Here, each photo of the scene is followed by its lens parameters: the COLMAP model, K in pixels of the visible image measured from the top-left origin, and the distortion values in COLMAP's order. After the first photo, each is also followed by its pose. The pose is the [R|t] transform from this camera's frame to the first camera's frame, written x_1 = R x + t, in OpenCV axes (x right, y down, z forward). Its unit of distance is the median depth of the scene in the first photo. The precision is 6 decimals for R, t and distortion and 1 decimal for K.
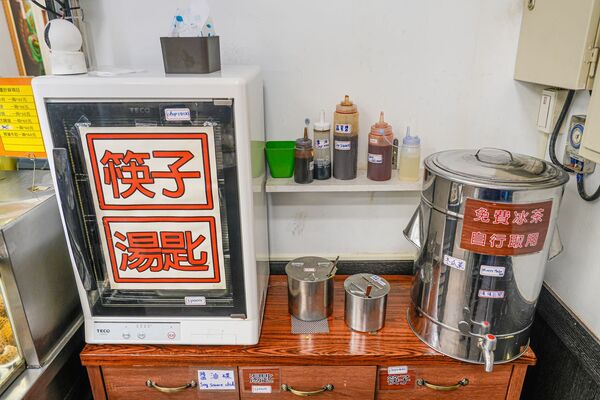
lens RADIAL K [[432.4, 0, 300.0], [0, 432.4, 200.0], [0, 0, 1]] dist [-0.001577, -0.000399]
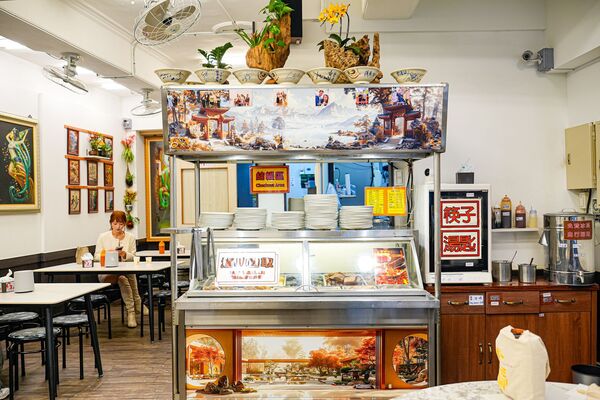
lens RADIAL K [[510.2, 0, 300.0], [0, 510.2, 200.0], [0, 0, 1]] dist [-0.003170, 0.001439]
pose [[0.999329, -0.007618, 0.035829, -1.448813], [0.019621, 0.937298, -0.347977, 0.969749], [-0.030931, 0.348446, 0.936818, -2.133524]]
